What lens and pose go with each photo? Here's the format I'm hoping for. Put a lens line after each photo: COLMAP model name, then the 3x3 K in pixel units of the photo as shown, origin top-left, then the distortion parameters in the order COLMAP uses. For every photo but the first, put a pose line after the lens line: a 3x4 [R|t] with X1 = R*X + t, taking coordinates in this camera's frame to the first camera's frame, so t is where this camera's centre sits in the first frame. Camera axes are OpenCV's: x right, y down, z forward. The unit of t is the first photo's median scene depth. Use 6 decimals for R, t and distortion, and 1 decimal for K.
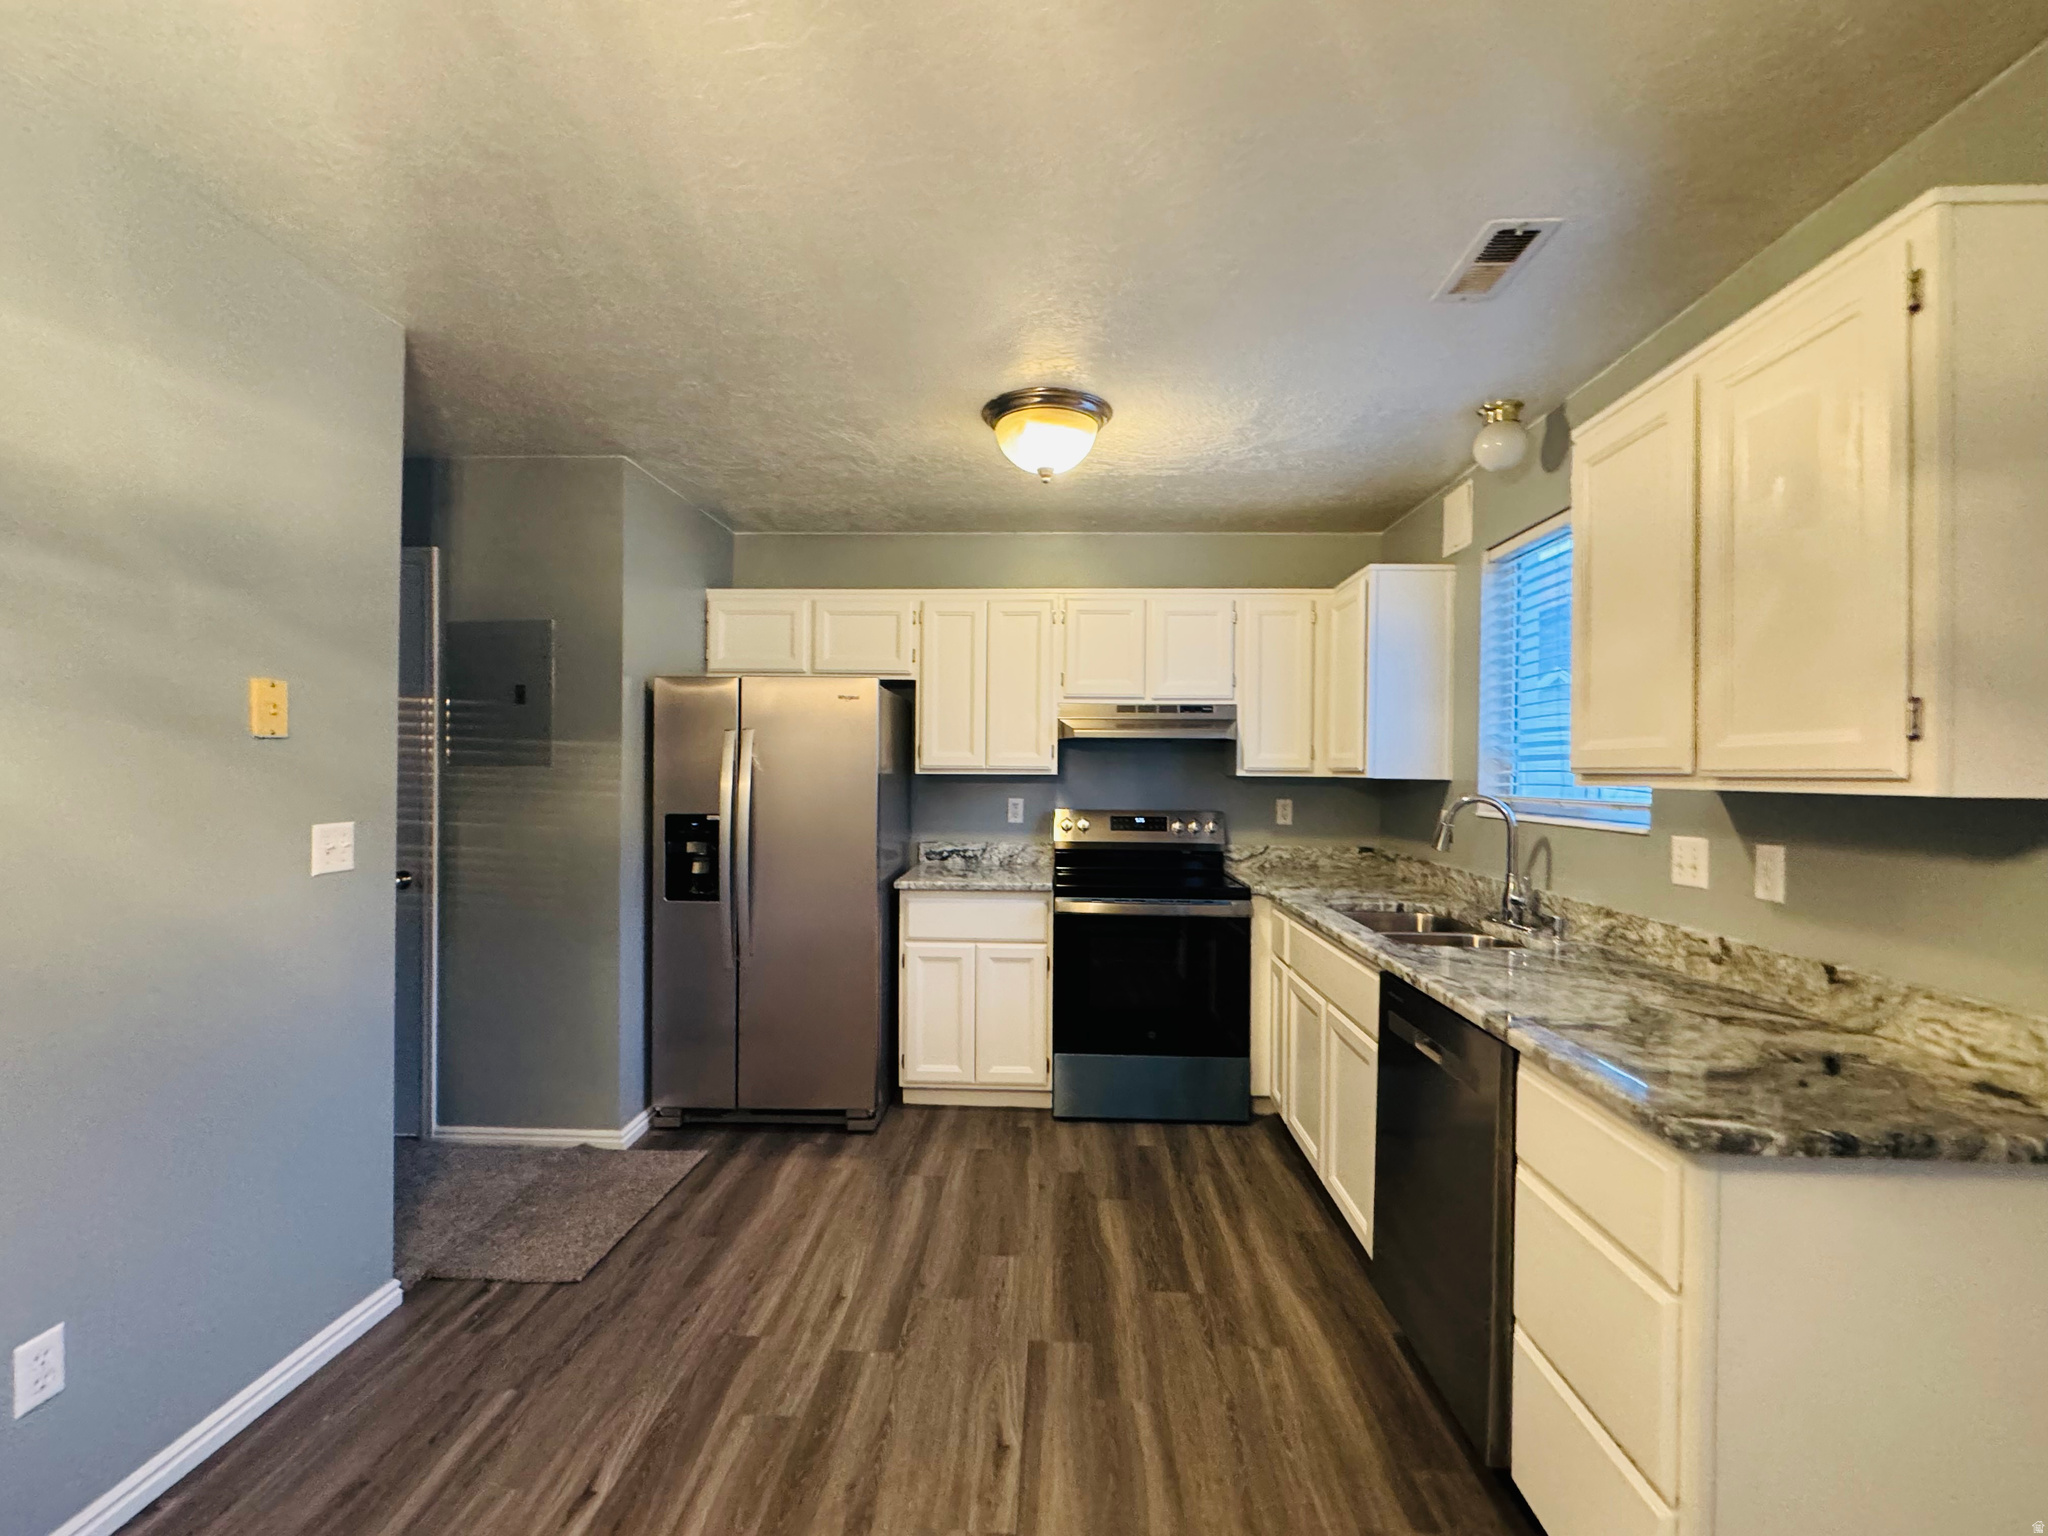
lens RADIAL K [[894.3, 0, 1018.8], [0, 894.3, 768.6], [0, 0, 1]] dist [-0.001425, -0.000271]
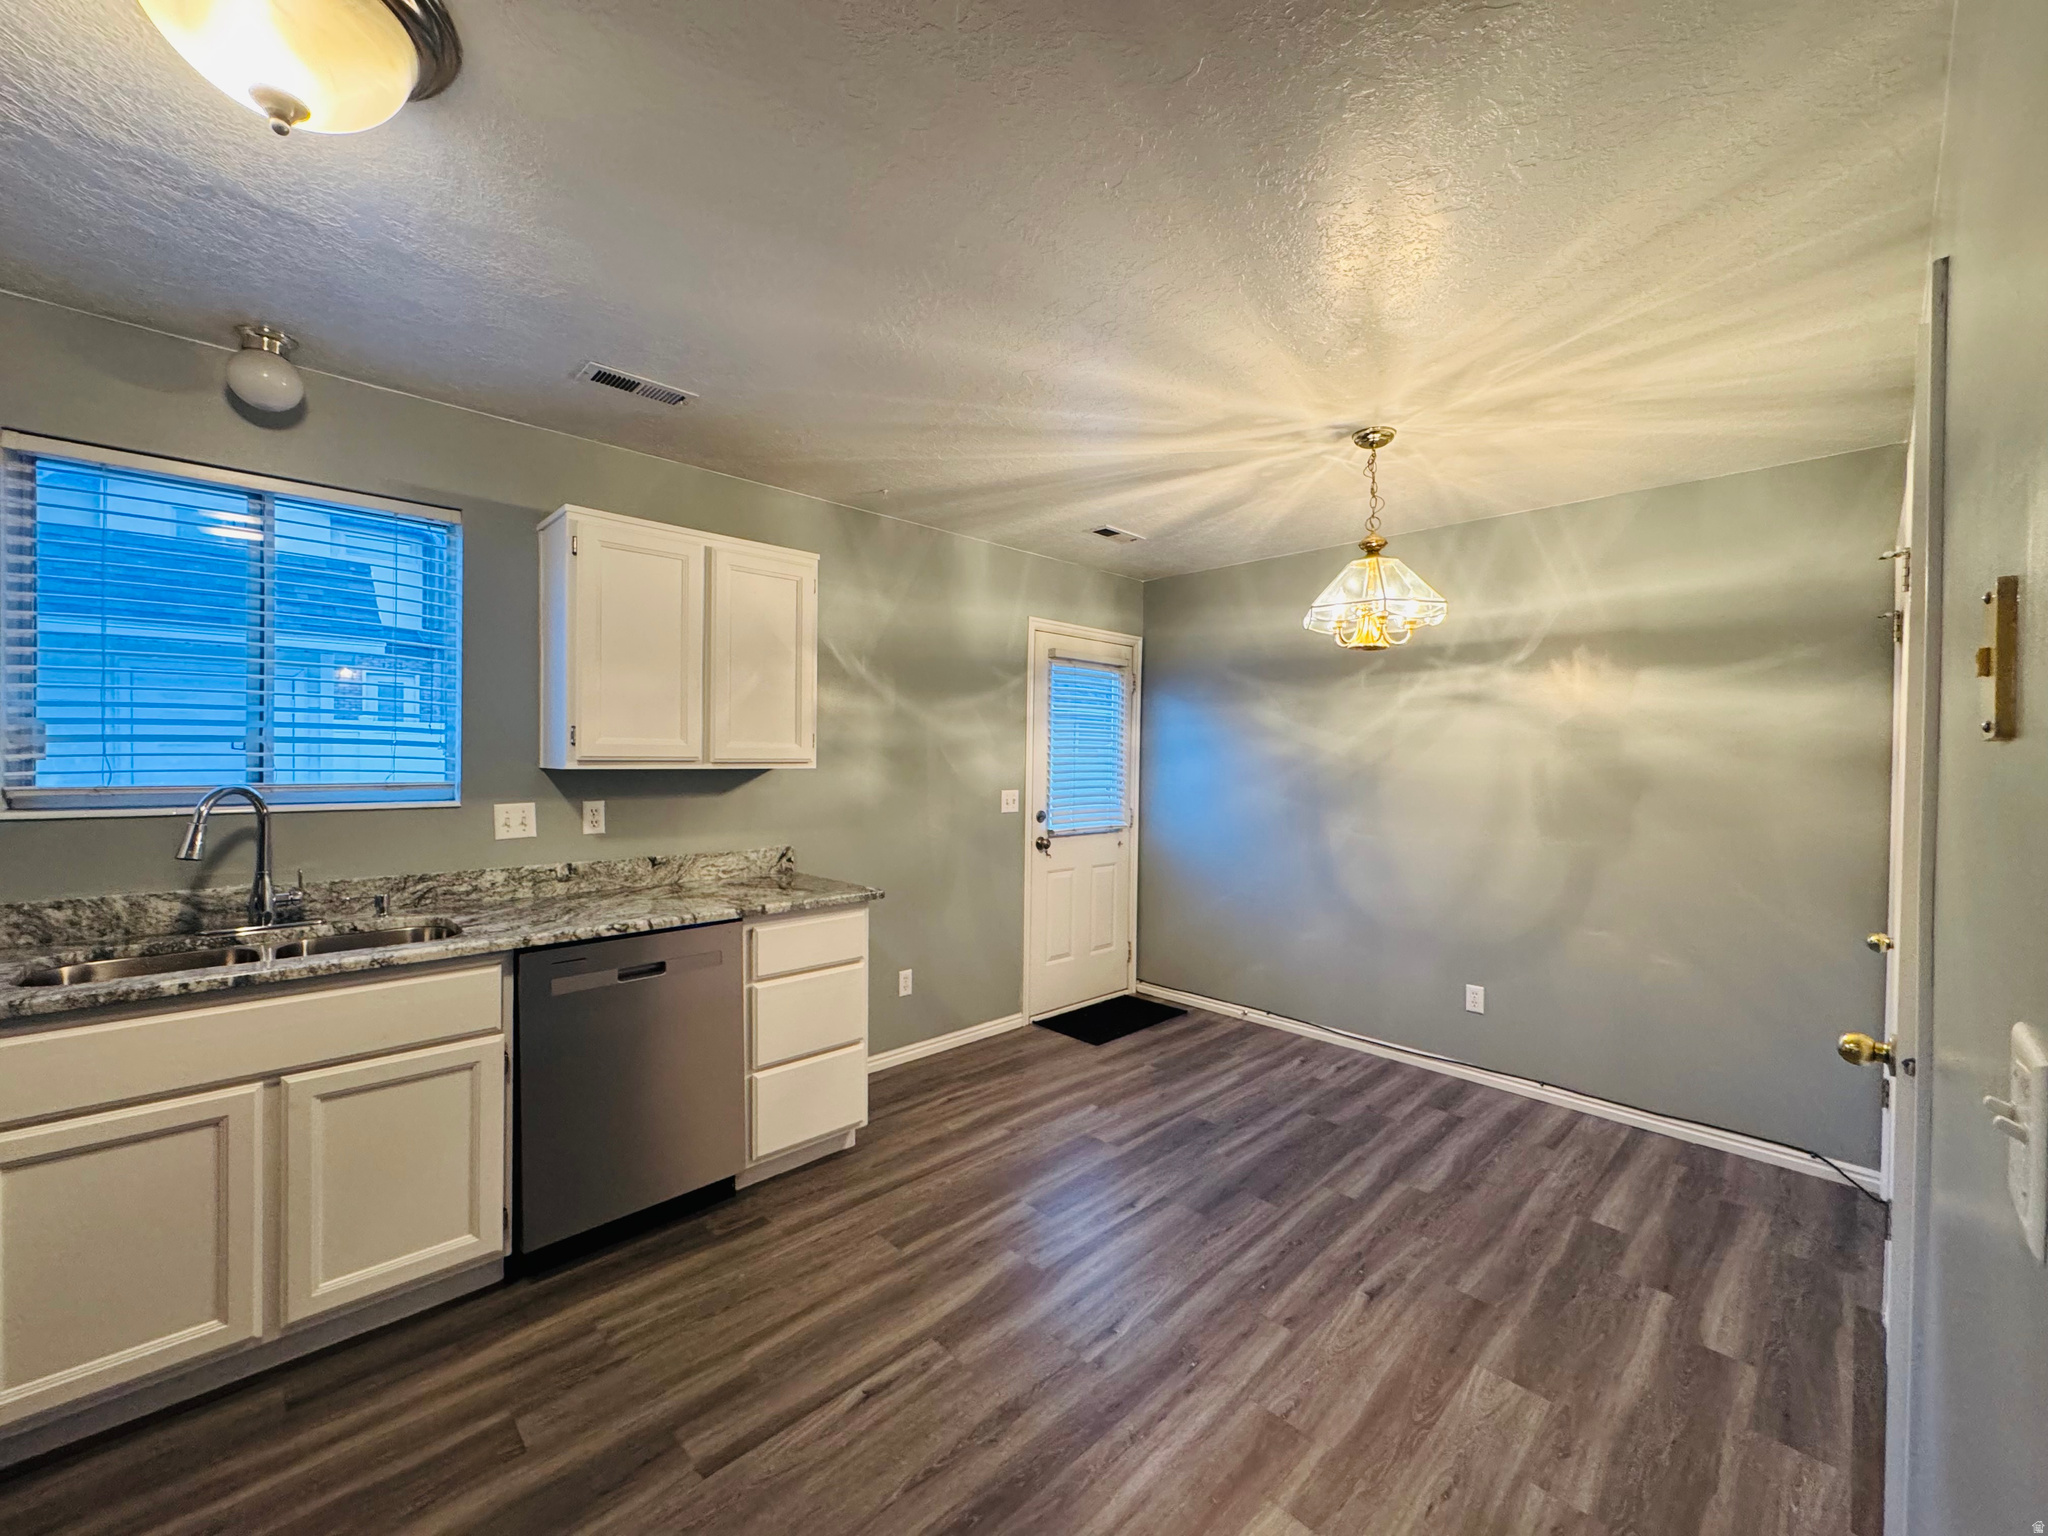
lens RADIAL K [[813.8, 0, 1032.1], [0, 813.8, 761.9], [0, 0, 1]] dist [-0.002906, 0.000729]
pose [[-0.734717, -0.022653, 0.677995, -0.645419], [-0.019566, 0.999734, 0.012200, -0.018327], [-0.678091, -0.004302, -0.734965, 1.261345]]
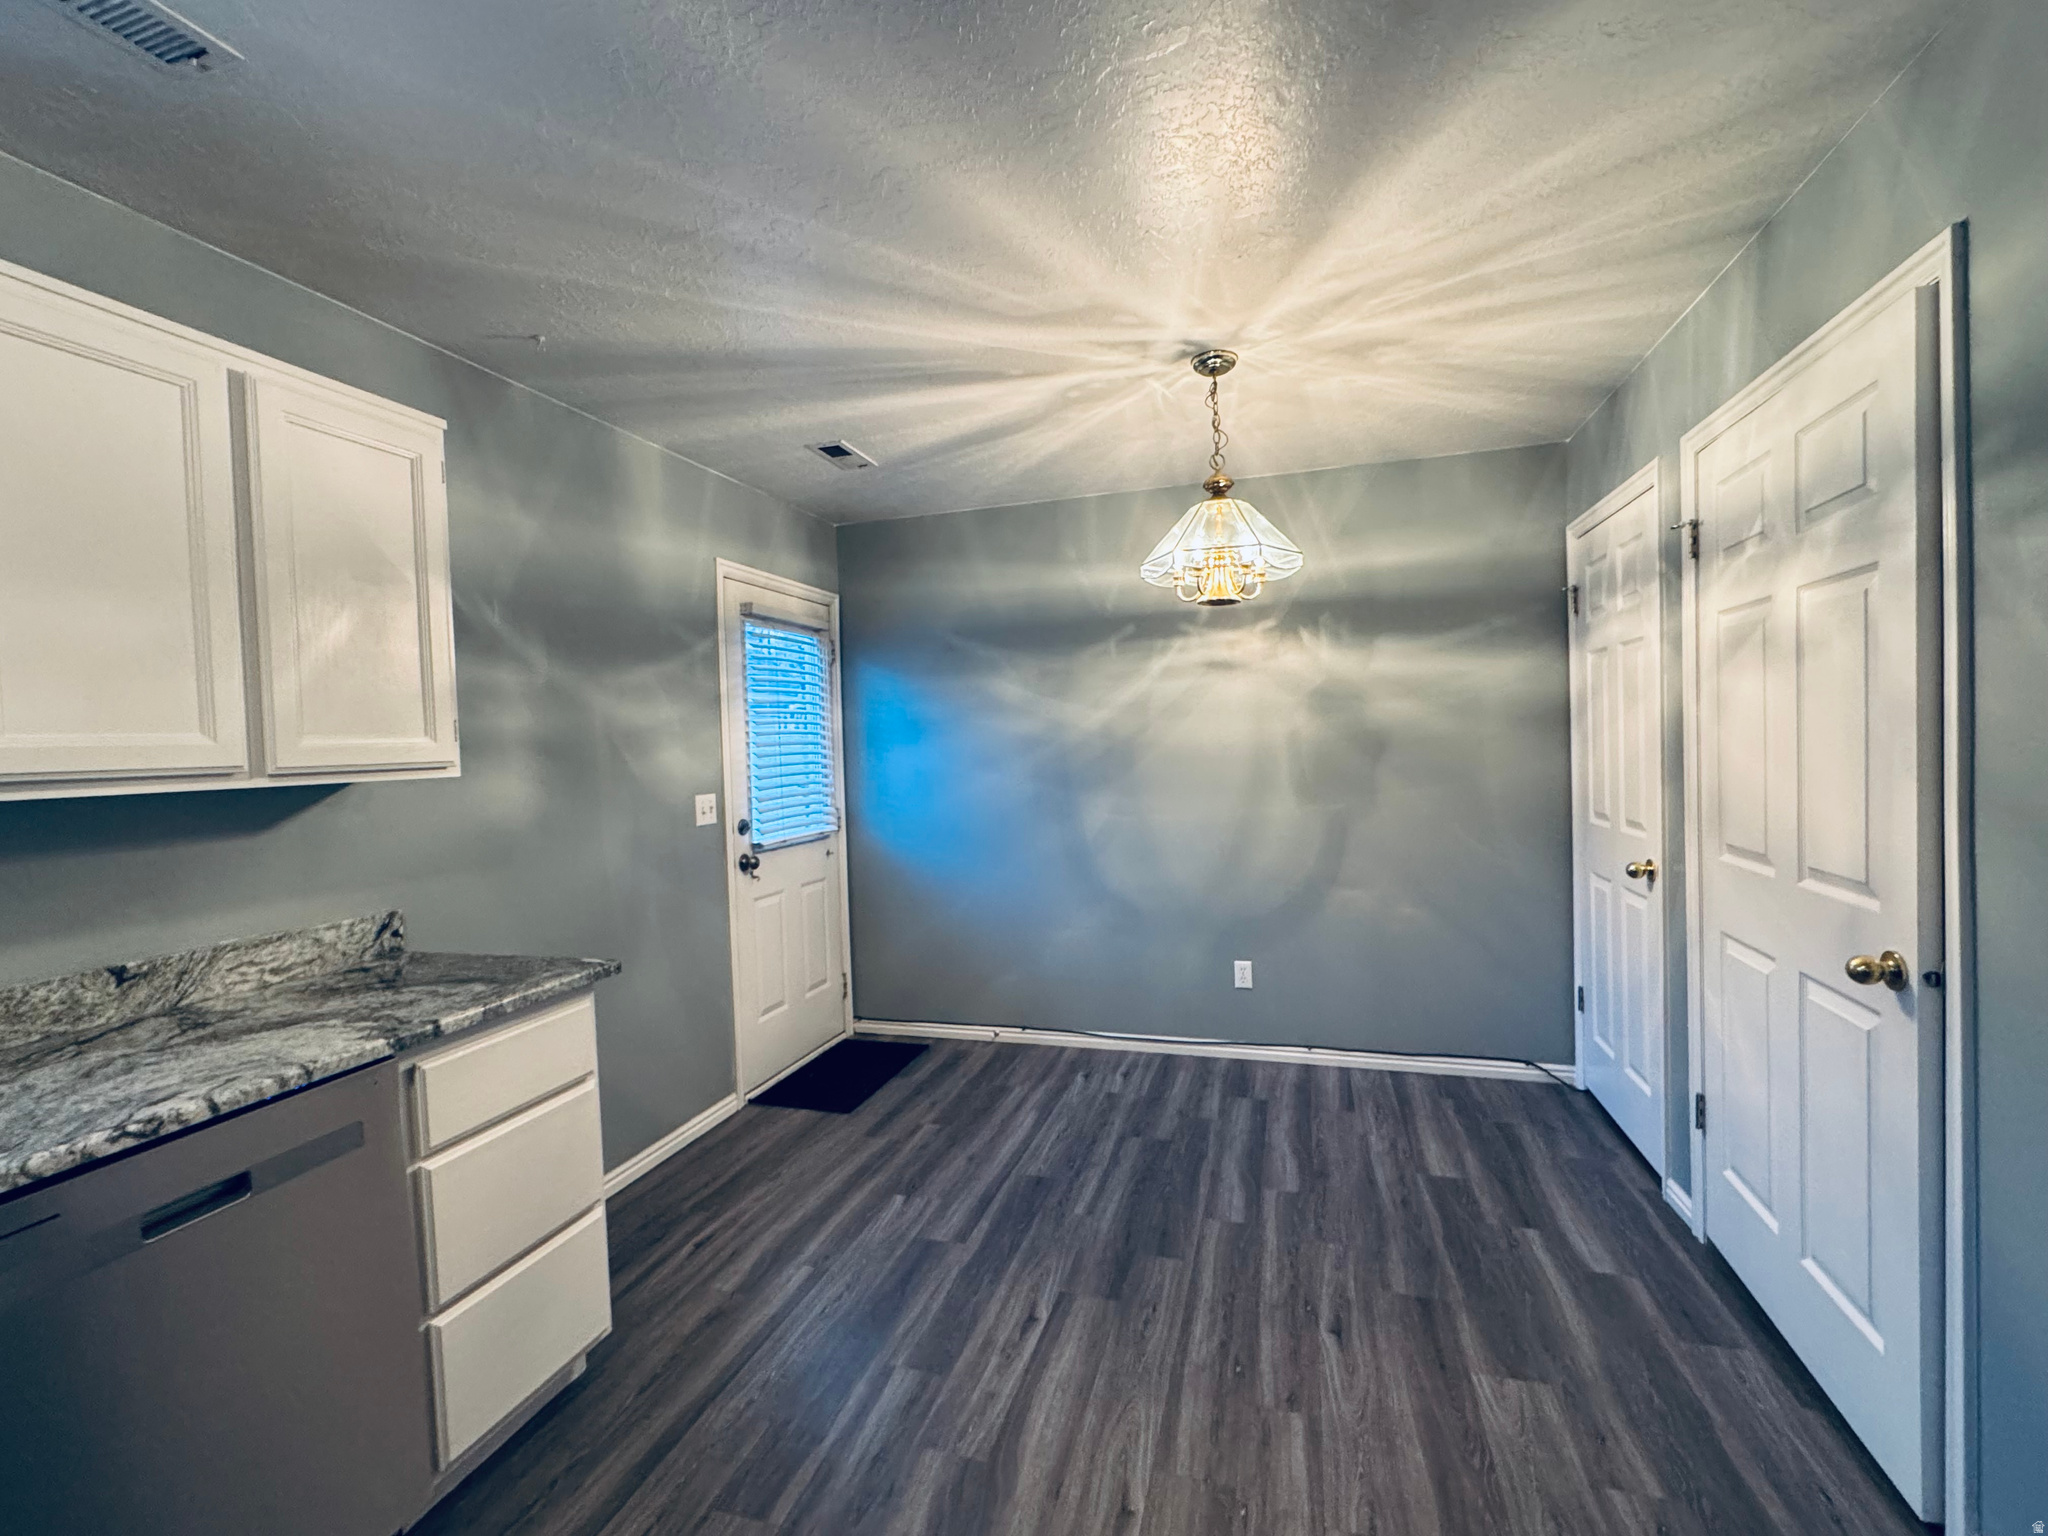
lens RADIAL K [[894.3, 0, 1026.6], [0, 894.3, 762.6], [0, 0, 1]] dist [-0.001425, -0.000271]
pose [[-0.969717, 0.016680, 0.243661, -0.236524], [0.023234, 0.999441, 0.024048, -0.006383], [-0.243124, 0.028981, -0.969562, 1.242754]]
